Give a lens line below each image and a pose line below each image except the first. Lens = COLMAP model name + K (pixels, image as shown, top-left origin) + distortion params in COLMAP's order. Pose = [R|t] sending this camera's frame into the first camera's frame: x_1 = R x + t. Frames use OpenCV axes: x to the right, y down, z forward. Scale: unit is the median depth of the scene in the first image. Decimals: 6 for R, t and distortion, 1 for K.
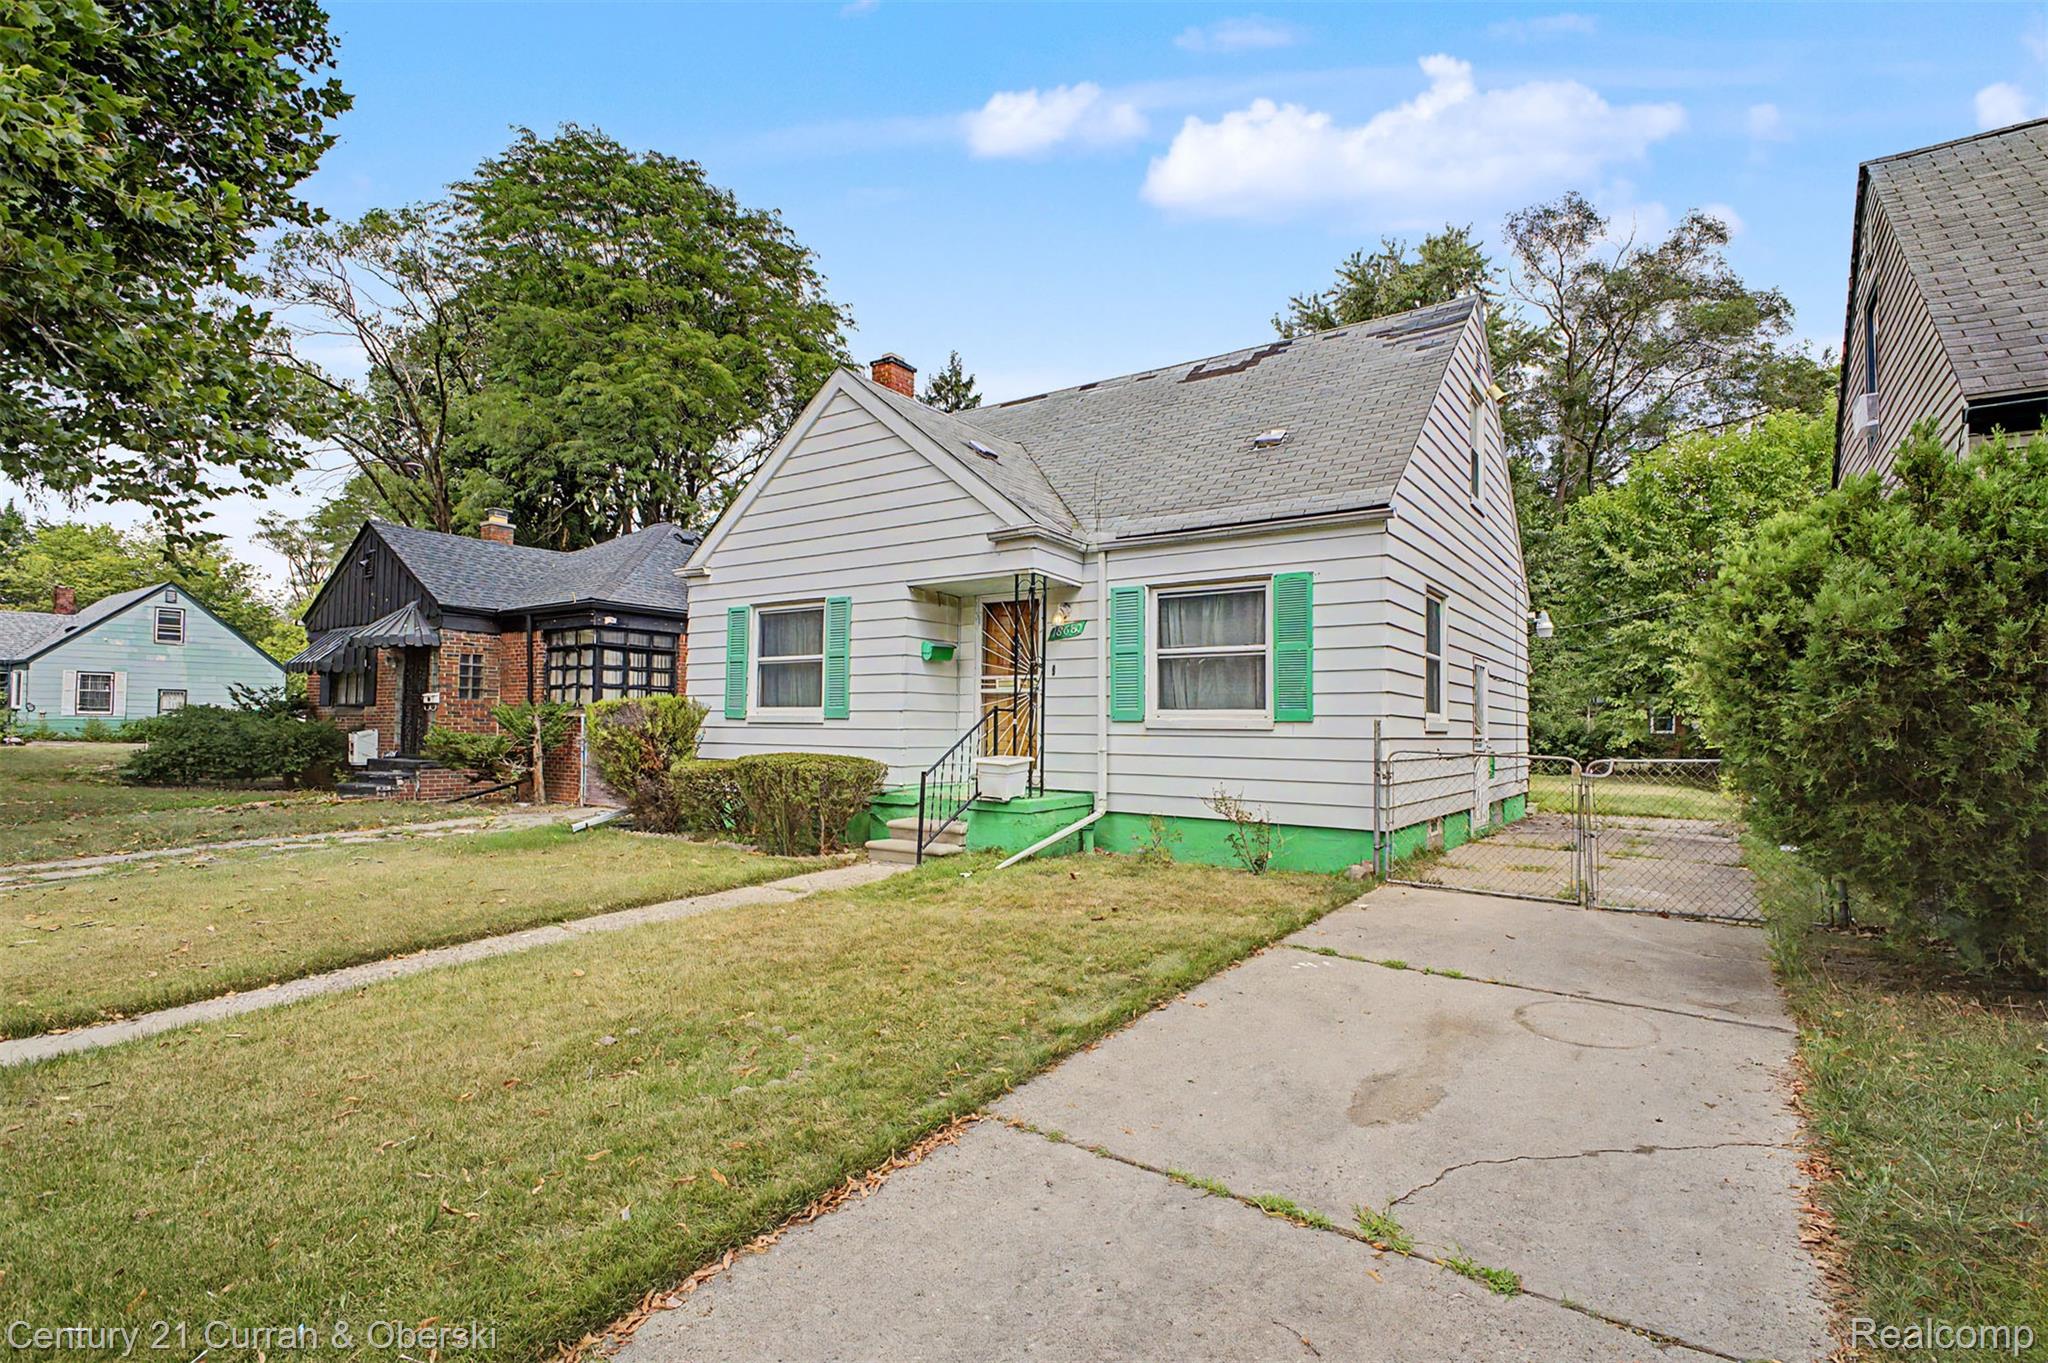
lens RADIAL K [[984.1, 0, 1025.0], [0, 984.1, 674.7], [0, 0, 1]] dist [0.019123, -0.003176]
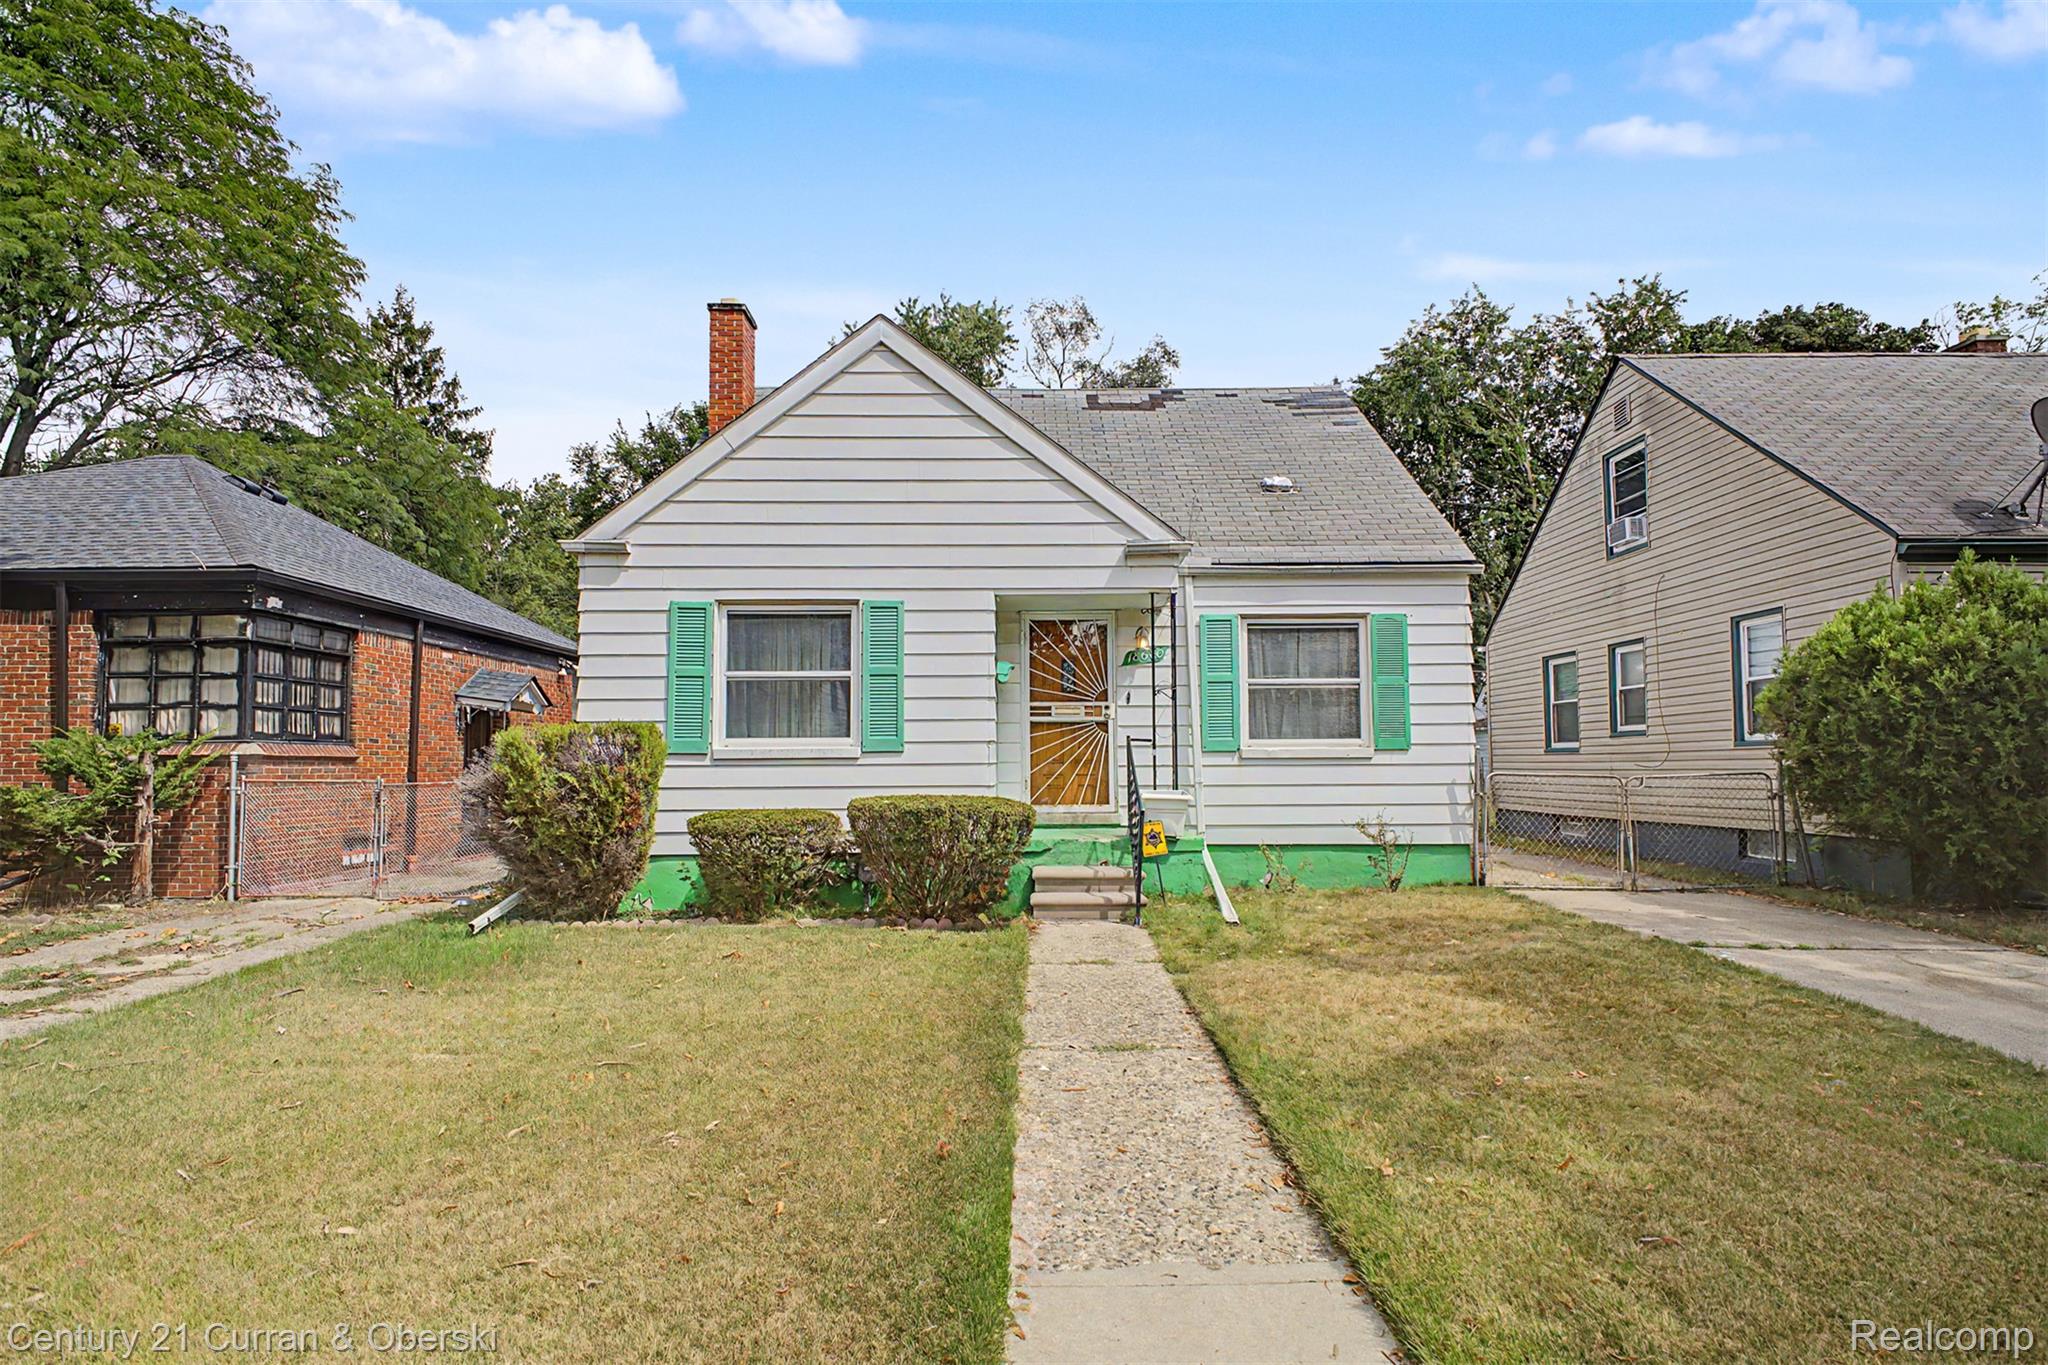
lens RADIAL K [[984.1, 0, 1023.2], [0, 984.1, 693.1], [0, 0, 1]] dist [0.019123, -0.003176]
pose [[0.814573, 0.021590, 0.579659, -0.554759], [-0.016685, 0.999766, -0.013792, 0.005376], [-0.579821, 0.001563, 0.814742, 0.275446]]
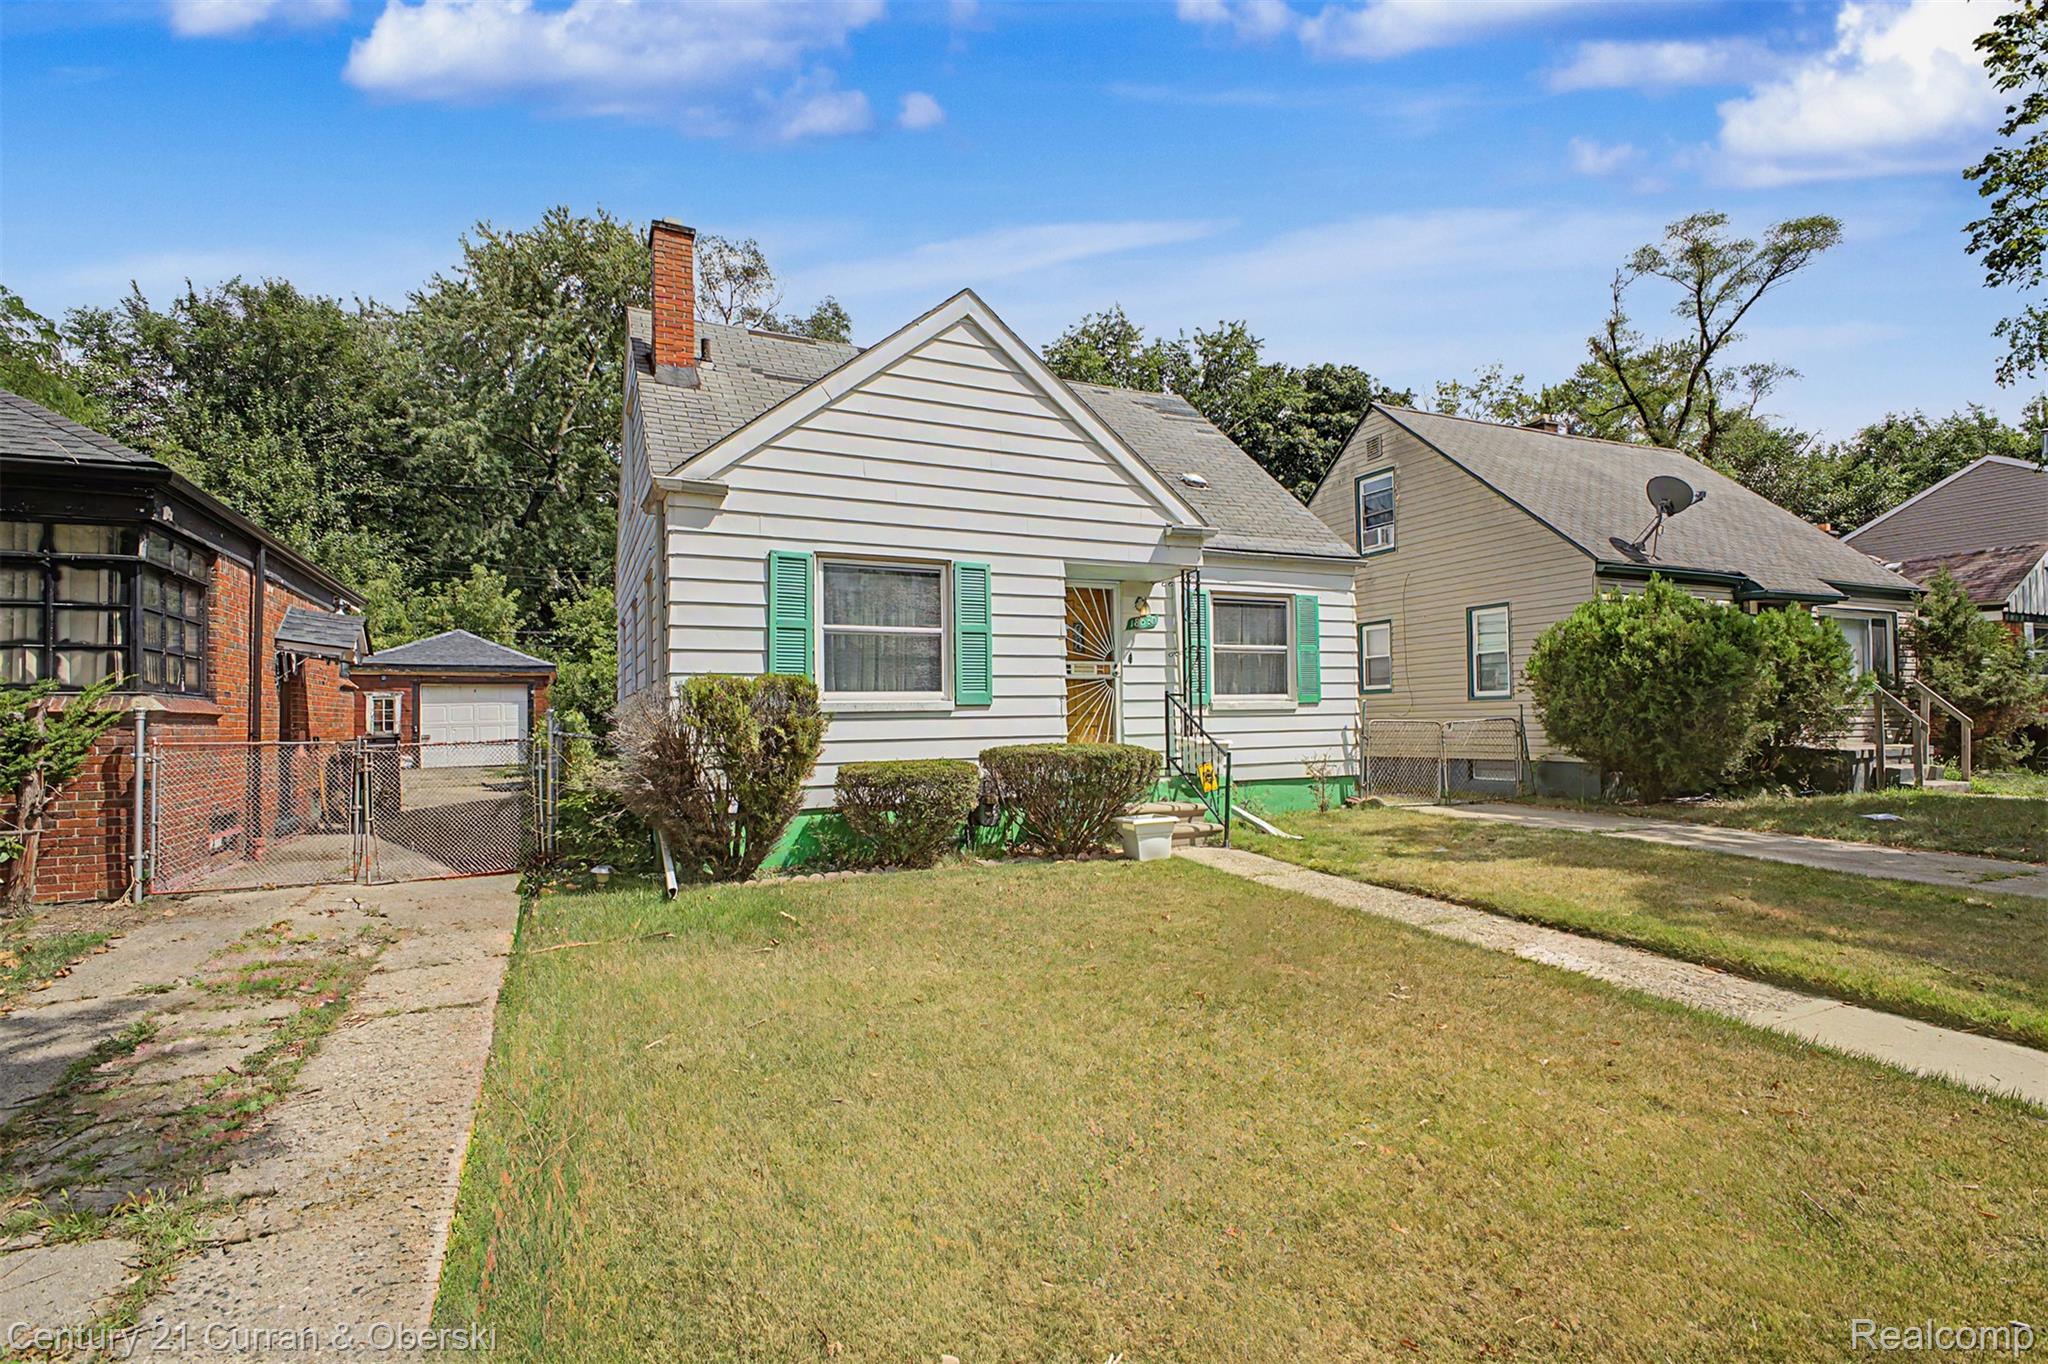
lens RADIAL K [[984.1, 0, 1019.0], [0, 984.1, 669.7], [0, 0, 1]] dist [0.019123, -0.003176]
pose [[0.489593, 0.021722, 0.871680, -0.899849], [-0.029560, 0.999529, -0.008305, 0.019069], [-0.871450, -0.021701, 0.490004, 0.540332]]
